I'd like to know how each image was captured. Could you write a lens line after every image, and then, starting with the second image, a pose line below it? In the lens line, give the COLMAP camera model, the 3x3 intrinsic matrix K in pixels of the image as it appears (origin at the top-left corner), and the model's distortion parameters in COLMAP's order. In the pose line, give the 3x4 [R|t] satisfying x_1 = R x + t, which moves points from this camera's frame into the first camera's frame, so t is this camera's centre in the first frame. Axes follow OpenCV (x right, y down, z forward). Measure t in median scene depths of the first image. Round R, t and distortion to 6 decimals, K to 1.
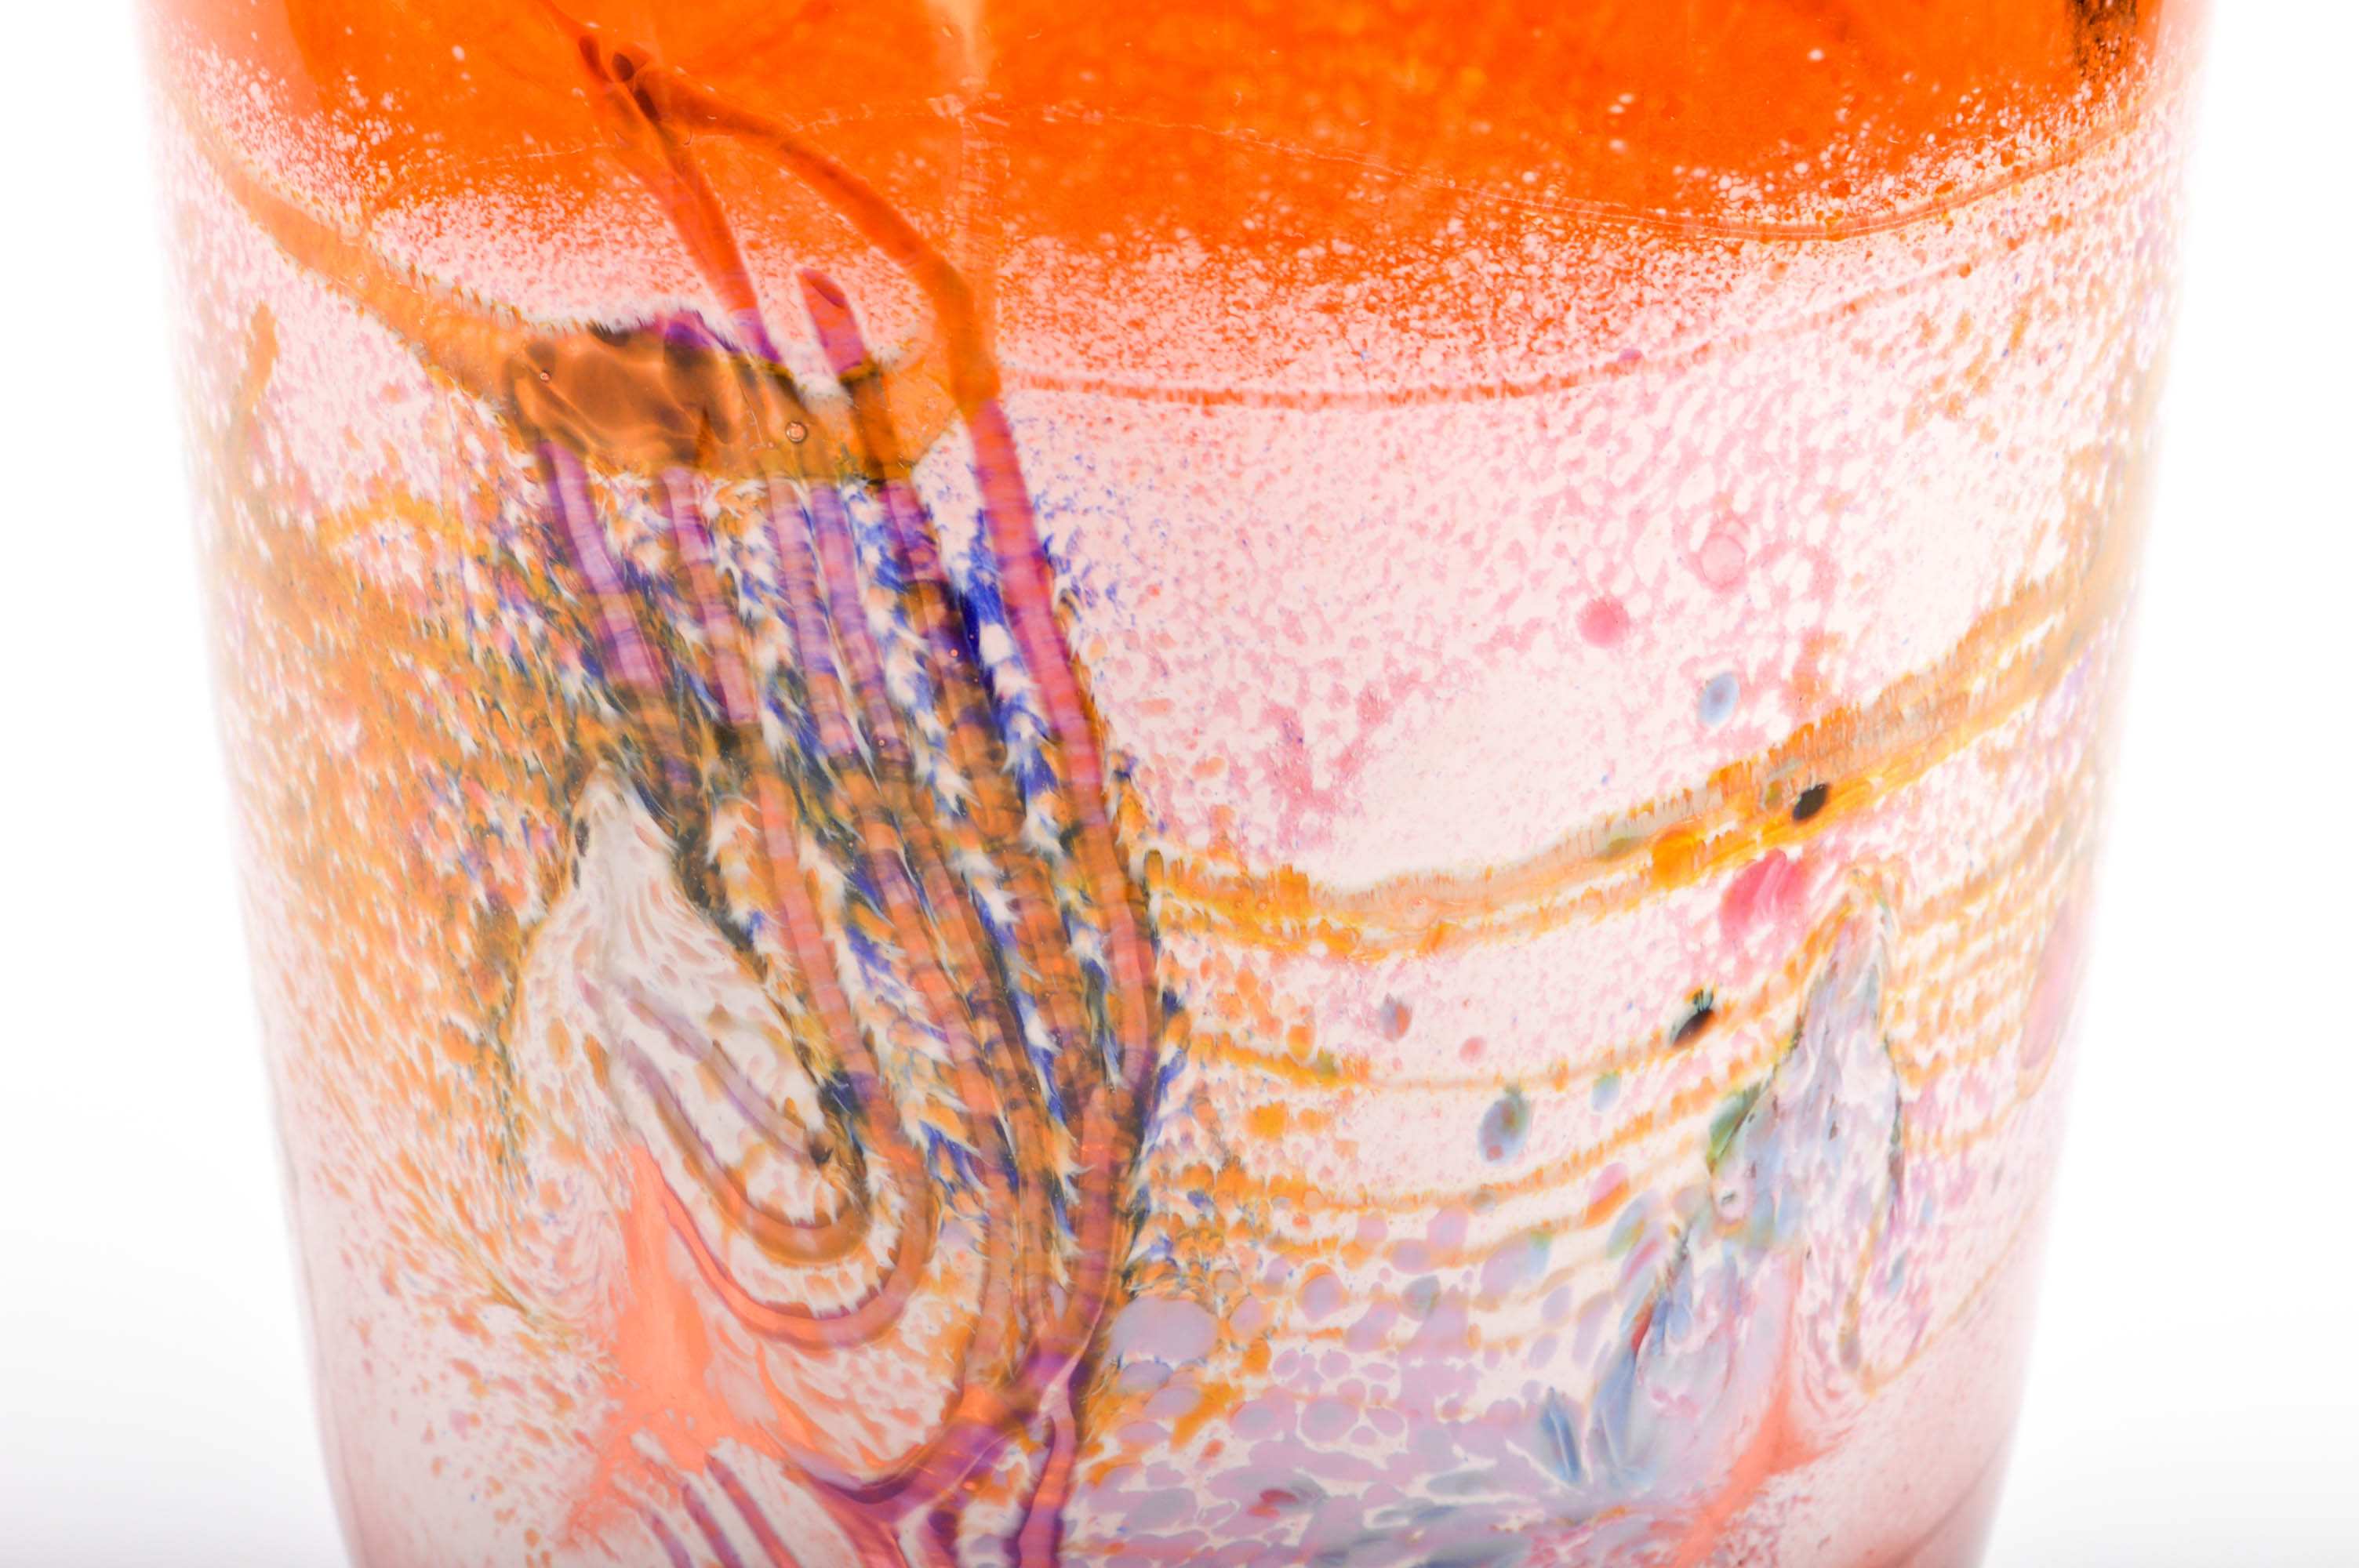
lens RADIAL K [[5557.7, 0, 1179.2], [0, 5557.7, 776.1], [0, 0, 1]] dist [0.063109, 0.000000]
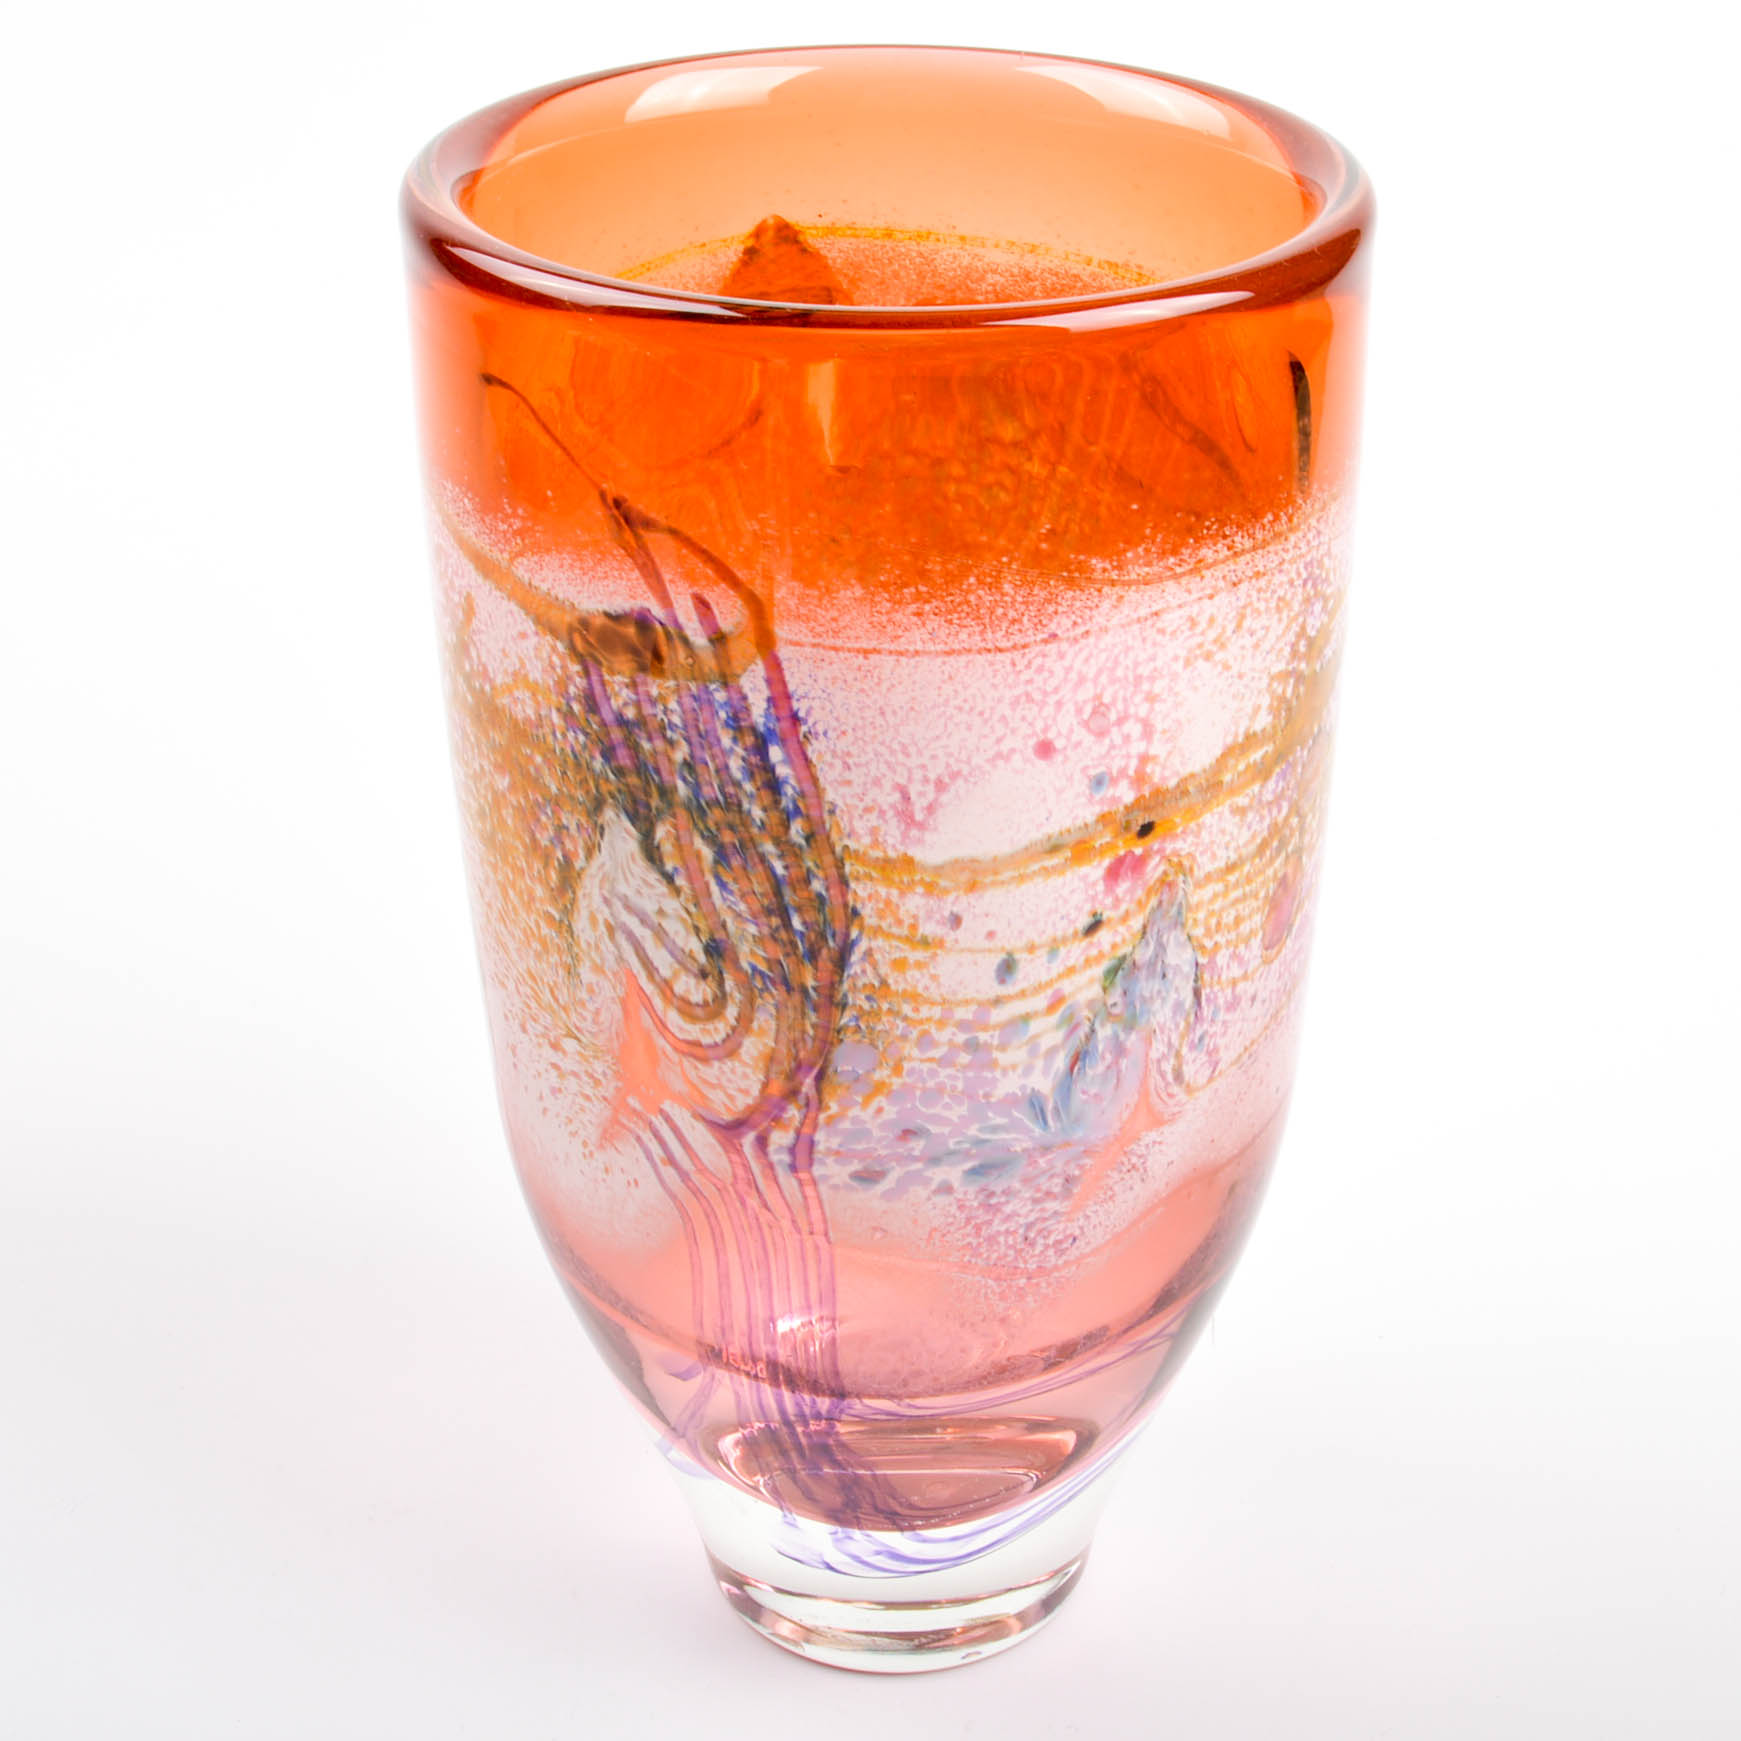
lens RADIAL K [[3406.1, 0, 873.0], [0, 3406.1, 874.2], [0, 0, 1]] dist [-0.038308, 0.000000]
pose [[0.997478, 0.024589, -0.066580, 0.096466], [-0.022175, 0.999078, 0.036756, -0.025443], [0.067423, -0.035187, 0.997104, -0.380588]]
